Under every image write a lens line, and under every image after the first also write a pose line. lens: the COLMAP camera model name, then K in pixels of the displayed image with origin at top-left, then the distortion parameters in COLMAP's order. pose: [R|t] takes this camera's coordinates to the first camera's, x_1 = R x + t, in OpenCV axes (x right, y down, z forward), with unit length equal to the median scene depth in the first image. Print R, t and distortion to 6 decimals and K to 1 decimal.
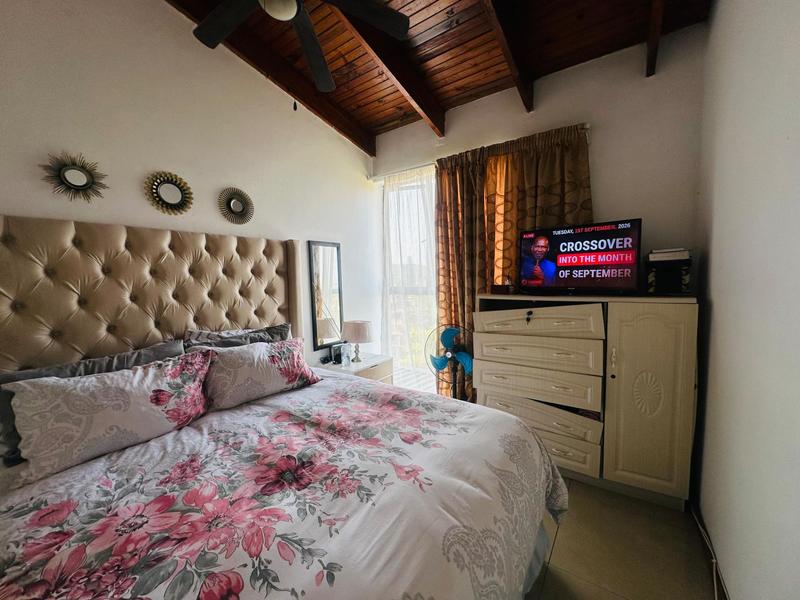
lens RADIAL K [[319.1, 0, 400.0], [0, 319.1, 300.0], [0, 0, 1]] dist [-0.001485, -0.000291]
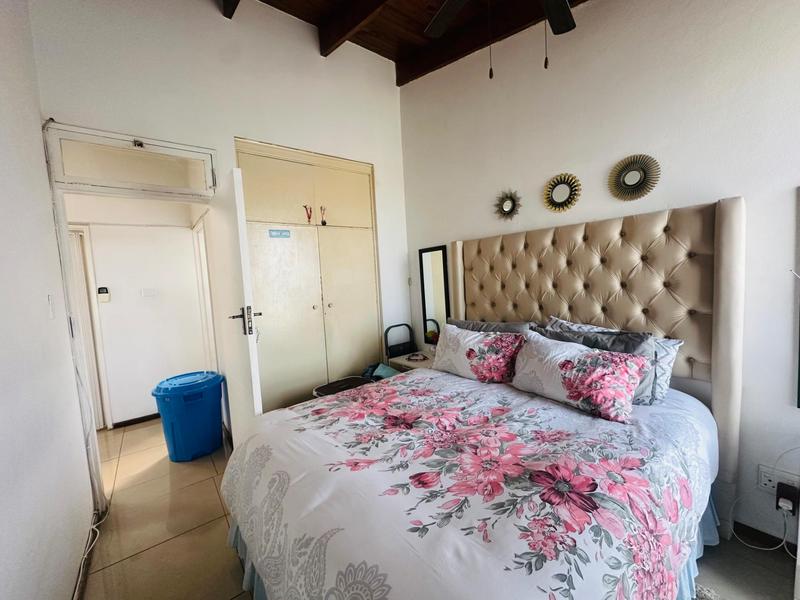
lens RADIAL K [[319.3, 0, 400.0], [0, 319.3, 300.0], [0, 0, 1]] dist [-0.023335, -0.000130]
pose [[-0.286614, 0.107189, -0.952031, 0.696920], [-0.012745, 0.993207, 0.115662, -0.109937], [0.957961, 0.045284, -0.283301, 1.026031]]
